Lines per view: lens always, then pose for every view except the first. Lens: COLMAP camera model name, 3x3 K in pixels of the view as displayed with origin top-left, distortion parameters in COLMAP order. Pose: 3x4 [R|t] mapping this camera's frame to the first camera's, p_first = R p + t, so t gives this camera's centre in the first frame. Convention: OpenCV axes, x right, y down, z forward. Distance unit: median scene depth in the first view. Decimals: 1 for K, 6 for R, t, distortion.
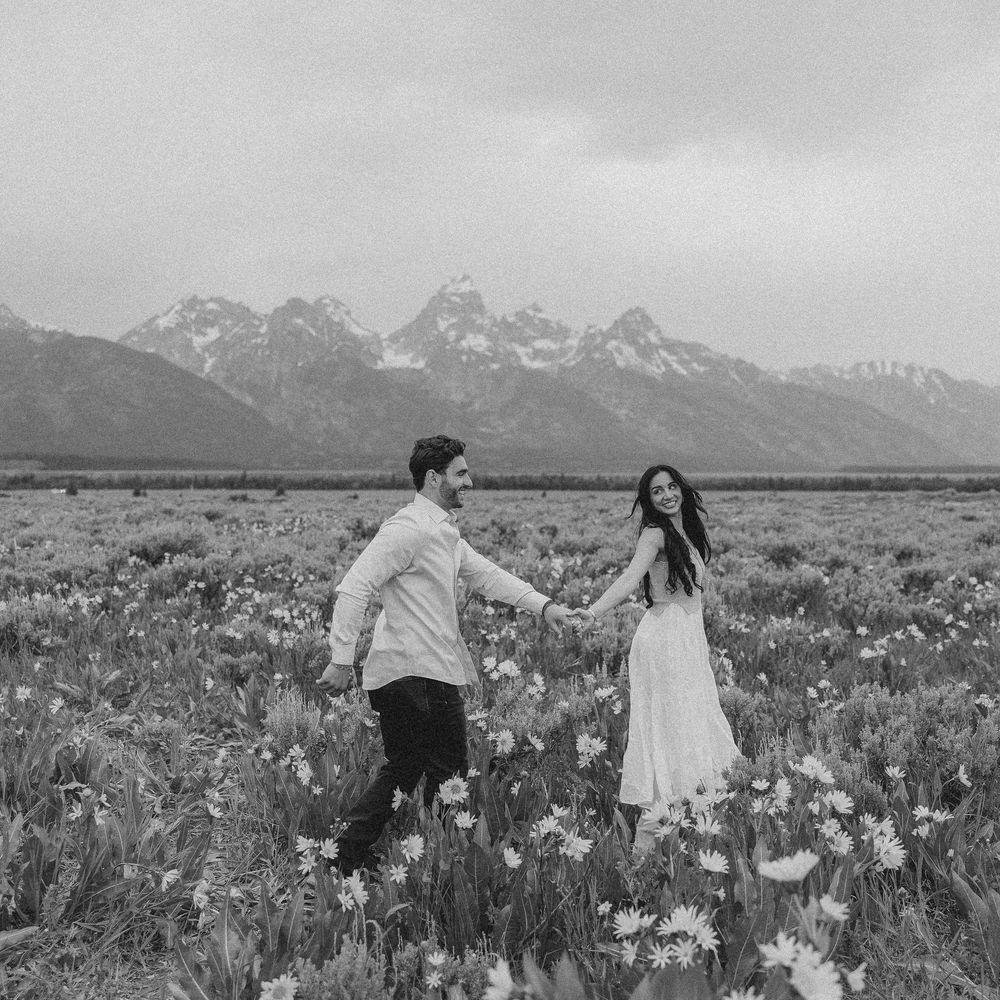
lens RADIAL K [[1337.6, 0, 500.1], [0, 1337.6, 499.5], [0, 0, 1]] dist [0.009996, 0.000000]
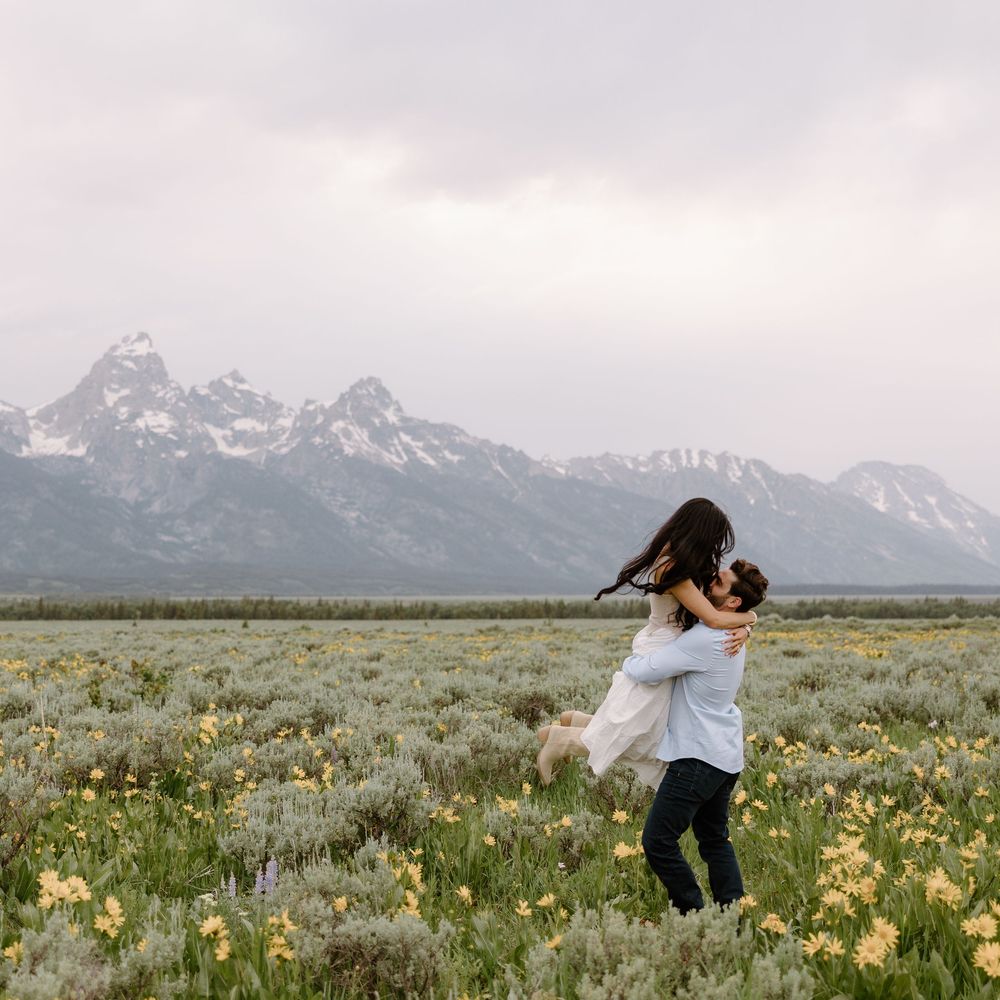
lens RADIAL K [[1526.1, 0, 500.0], [0, 1526.1, 500.5], [0, 0, 1]] dist [0.000911, 0.000000]
pose [[0.995150, 0.002513, 0.098336, 0.091819], [0.006037, 0.996229, -0.086555, 0.001428], [-0.098182, 0.086729, 0.991382, 0.142254]]
